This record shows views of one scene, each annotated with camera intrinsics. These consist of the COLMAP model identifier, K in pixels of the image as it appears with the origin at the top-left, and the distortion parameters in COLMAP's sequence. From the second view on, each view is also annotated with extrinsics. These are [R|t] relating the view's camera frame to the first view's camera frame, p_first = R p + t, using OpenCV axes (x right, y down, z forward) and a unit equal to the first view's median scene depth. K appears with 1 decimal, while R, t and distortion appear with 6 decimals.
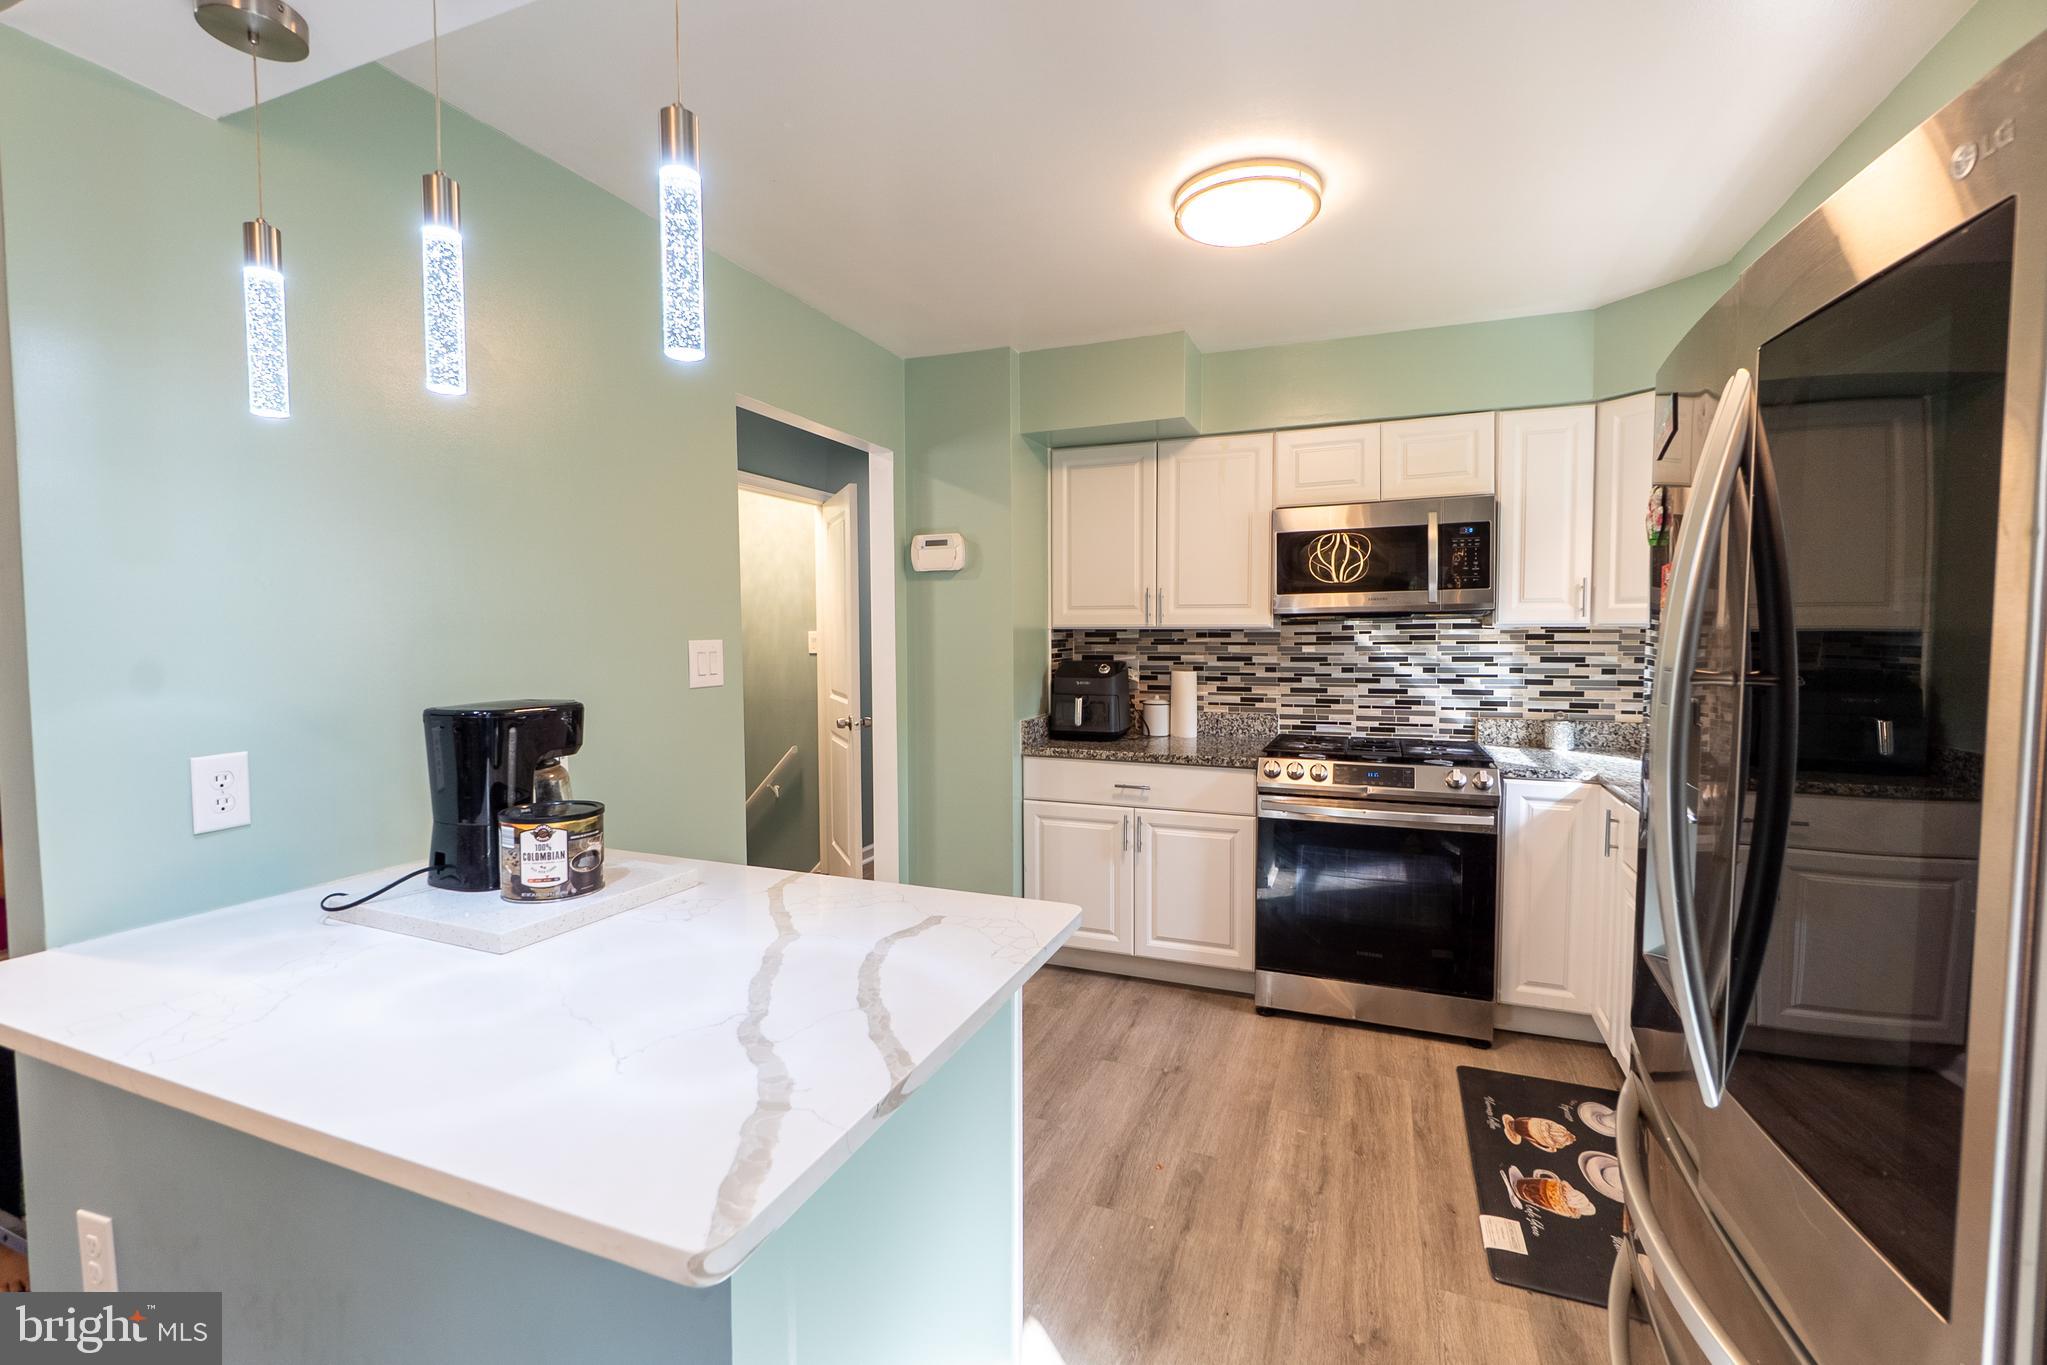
lens RADIAL K [[890.7, 0, 1021.8], [0, 890.7, 674.2], [0, 0, 1]] dist [-0.002242, 0.000298]
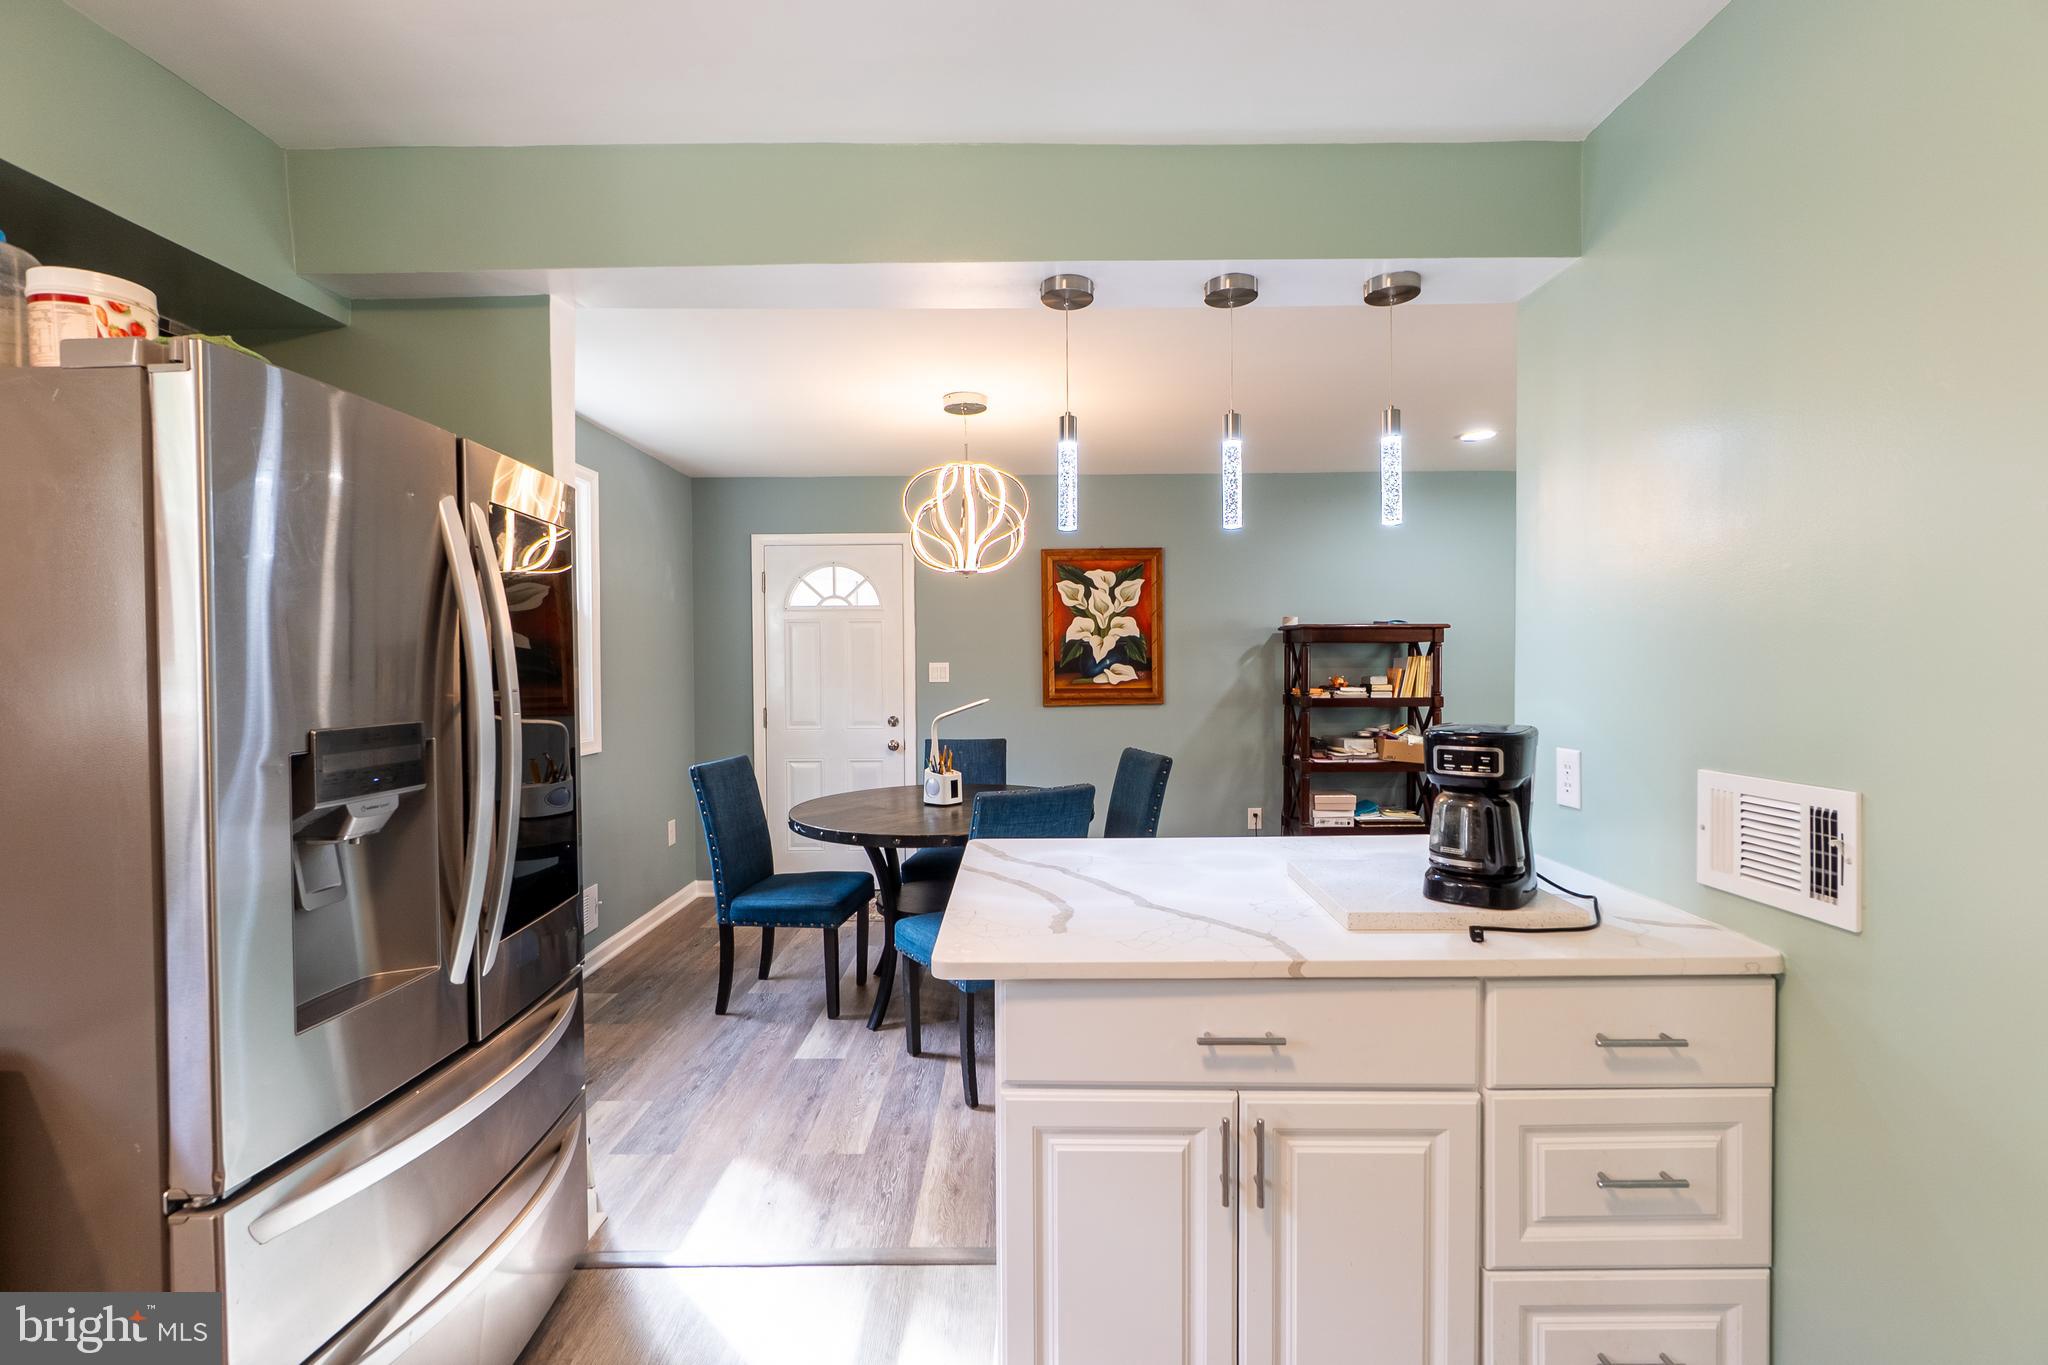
lens RADIAL K [[887.7, 0, 1020.1], [0, 887.7, 672.7], [0, 0, 1]] dist [-0.003211, 0.000577]
pose [[-0.931716, 0.015865, -0.362840, 0.132983], [-0.007119, 0.998056, 0.061920, -0.039902], [0.363117, 0.060275, -0.929792, 0.792869]]
